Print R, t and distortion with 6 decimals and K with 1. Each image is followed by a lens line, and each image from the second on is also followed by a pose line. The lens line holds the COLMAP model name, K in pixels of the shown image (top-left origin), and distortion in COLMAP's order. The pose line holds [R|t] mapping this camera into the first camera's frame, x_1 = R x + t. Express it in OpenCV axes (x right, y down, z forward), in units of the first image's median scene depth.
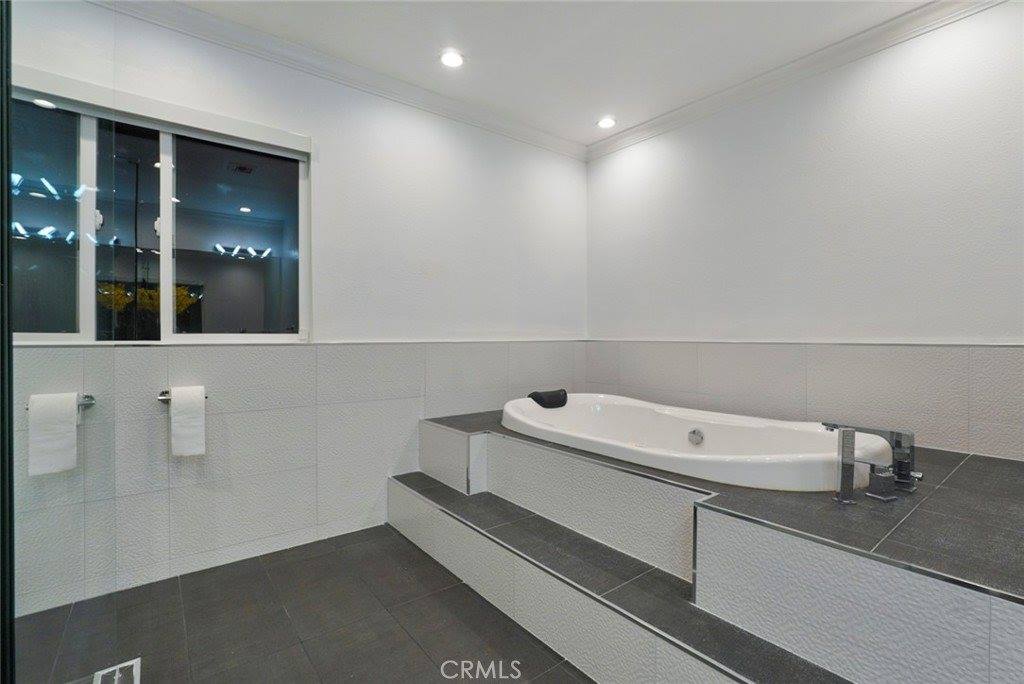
lens RADIAL K [[467.7, 0, 523.2], [0, 467.7, 340.1], [0, 0, 1]] dist [0.000629, 0.000559]
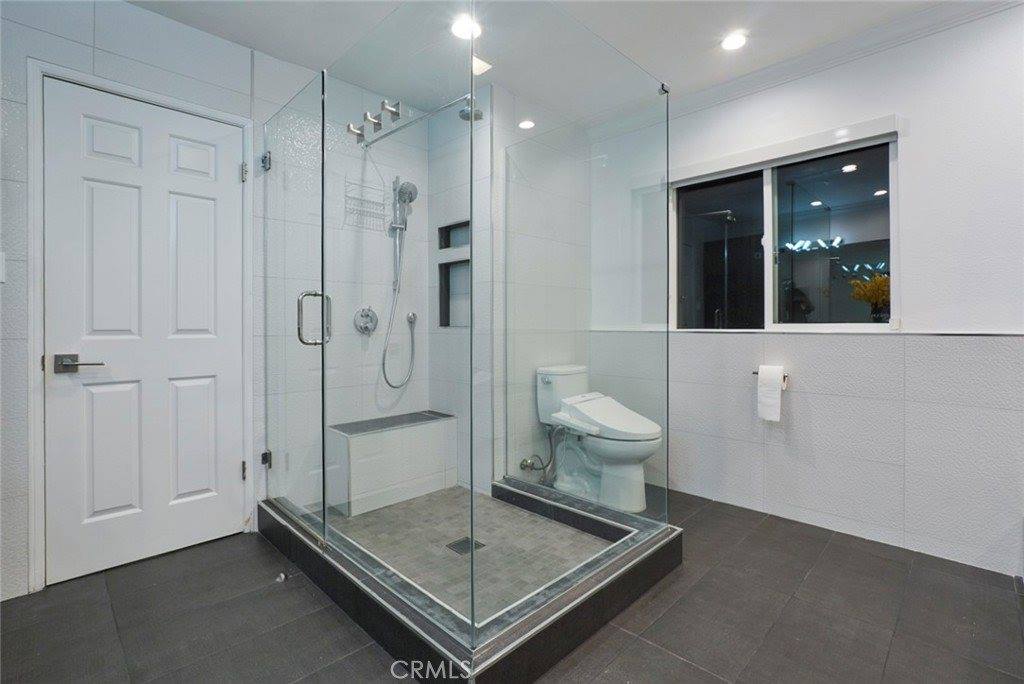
lens RADIAL K [[477.1, 0, 512.0], [0, 477.1, 322.8], [0, 0, 1]] dist [-0.038998, 0.013142]
pose [[0.124539, -0.004730, -0.992203, 0.427156], [-0.008296, 0.999949, -0.005808, -0.002799], [0.992180, 0.008955, 0.124493, 0.135535]]
